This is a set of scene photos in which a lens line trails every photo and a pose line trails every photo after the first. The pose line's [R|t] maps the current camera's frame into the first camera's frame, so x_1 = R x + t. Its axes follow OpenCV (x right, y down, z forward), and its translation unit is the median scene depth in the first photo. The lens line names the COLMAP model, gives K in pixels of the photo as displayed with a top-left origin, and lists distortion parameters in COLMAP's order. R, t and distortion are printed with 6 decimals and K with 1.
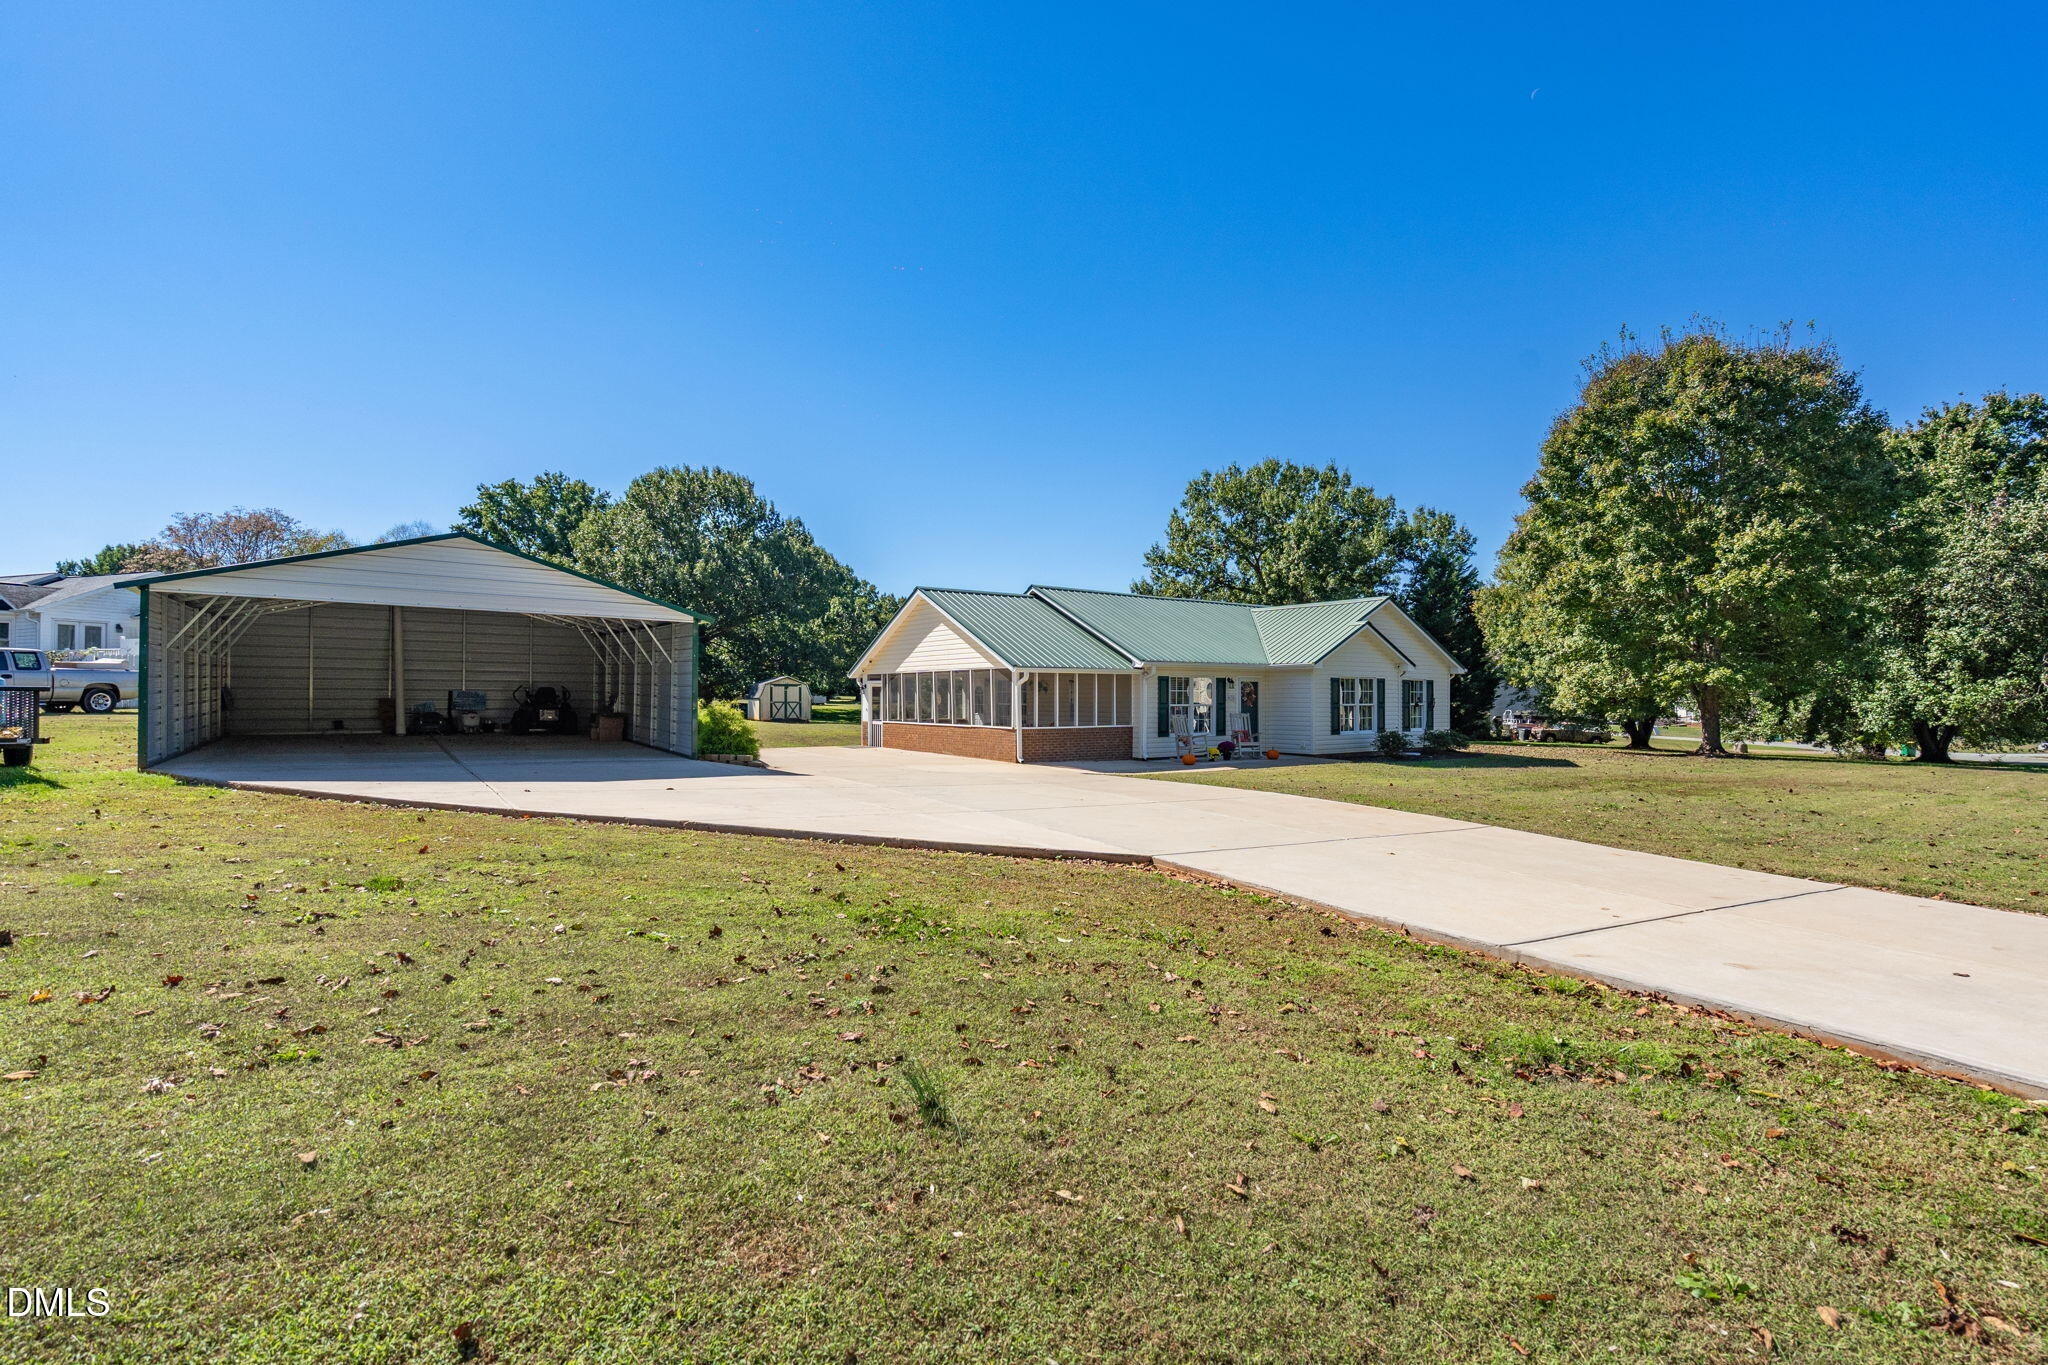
lens RADIAL K [[966.6, 0, 1020.2], [0, 966.6, 666.8], [0, 0, 1]] dist [0.001442, 0.000893]
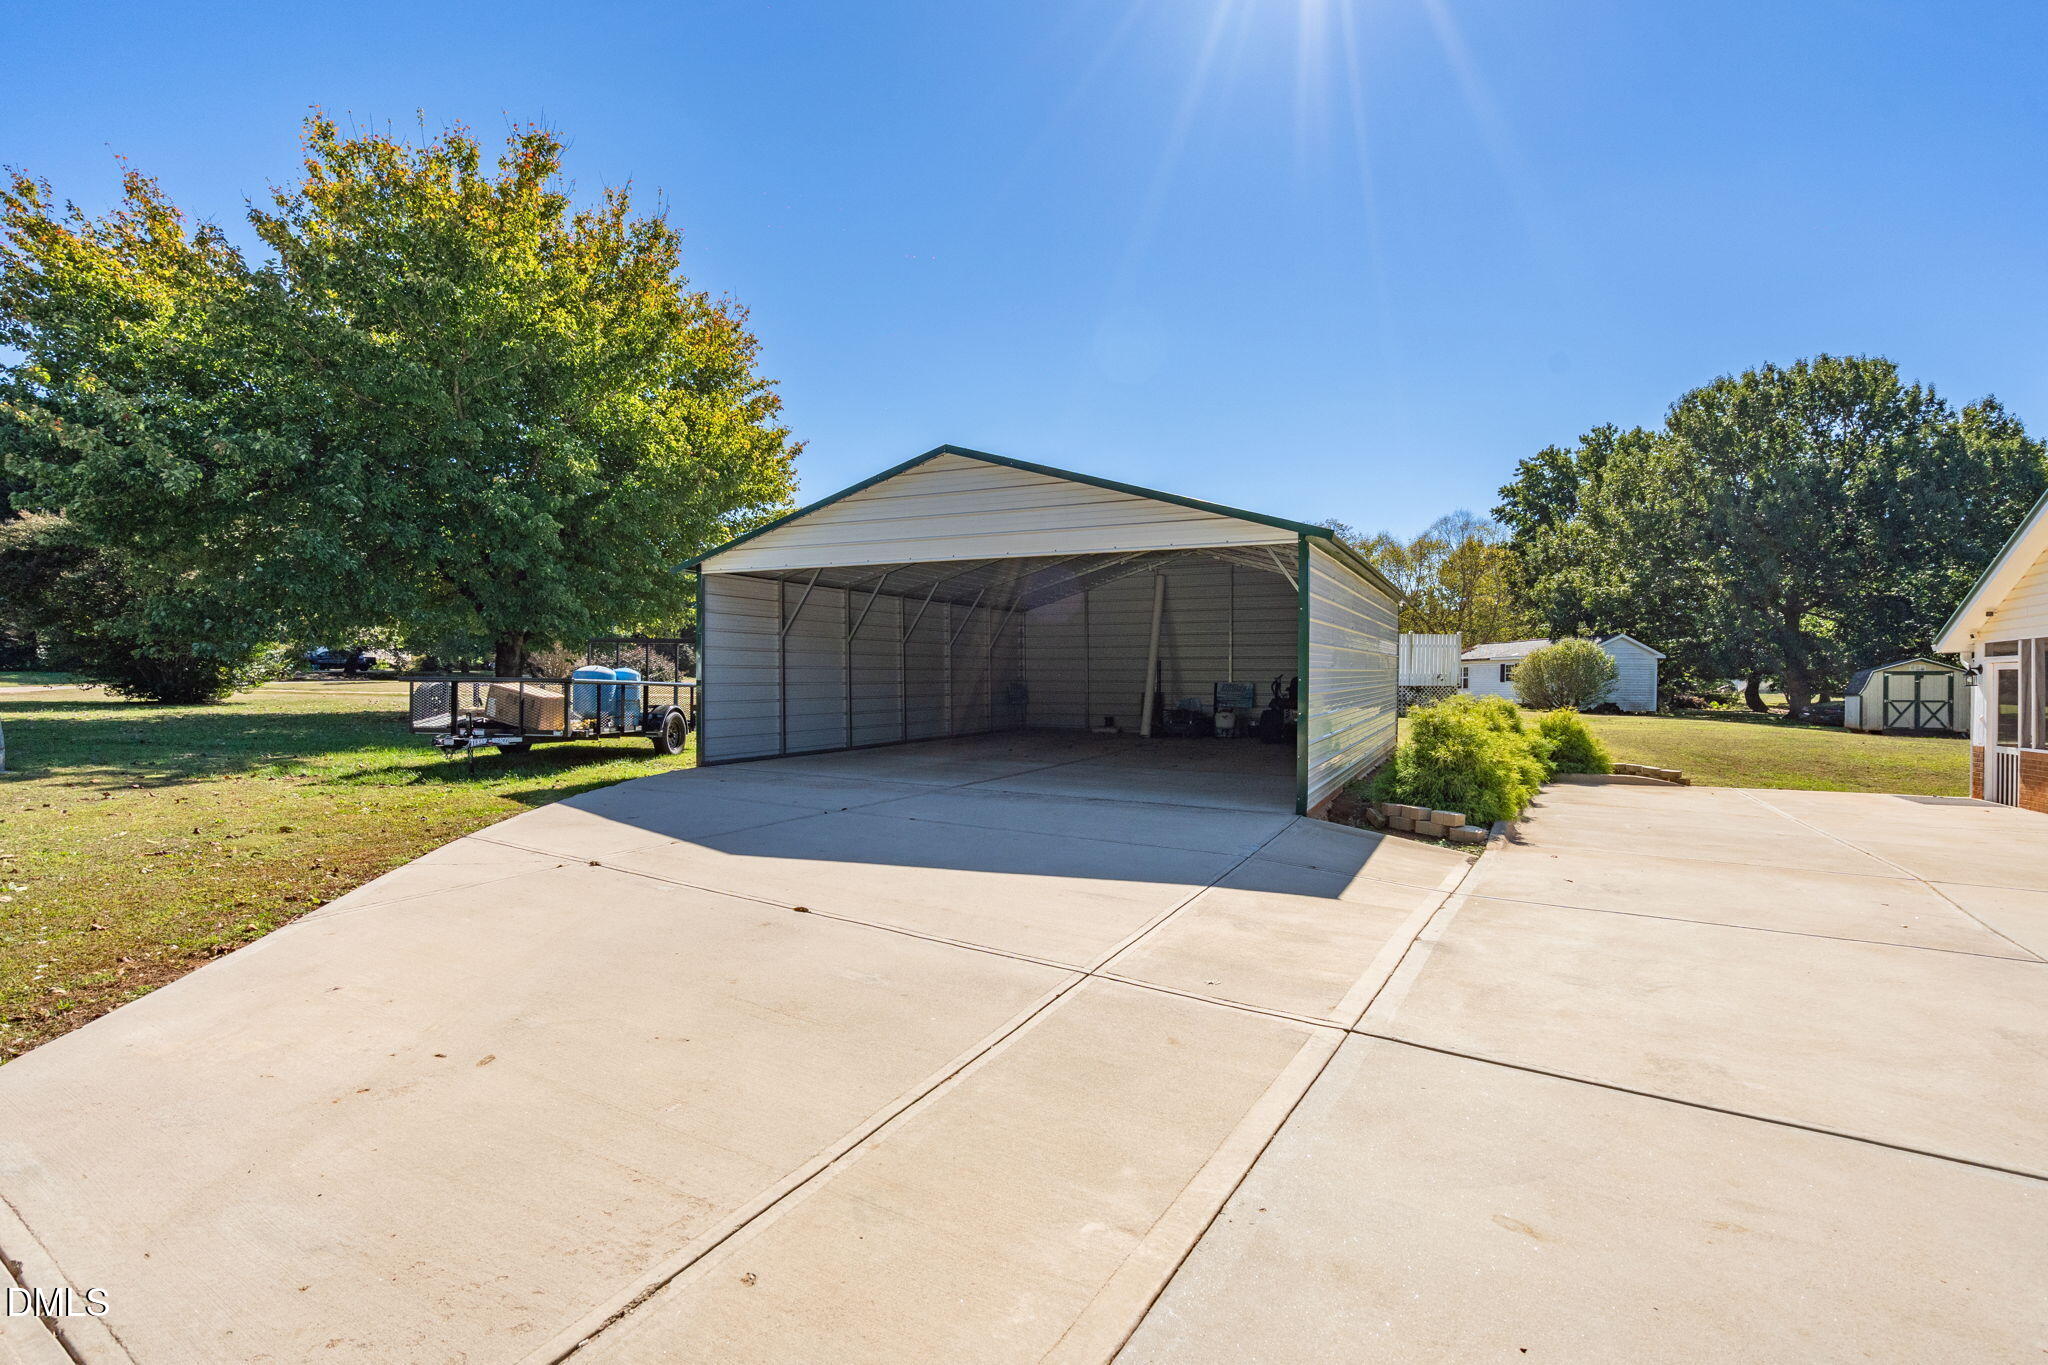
lens RADIAL K [[944.0, 0, 1023.7], [0, 944.0, 712.2], [0, 0, 1]] dist [0.001960, 0.000573]
pose [[0.477399, 0.021275, -0.878429, 0.017182], [0.024733, 0.998985, 0.037636, 0.012520], [0.878339, -0.039694, 0.476388, 0.392523]]
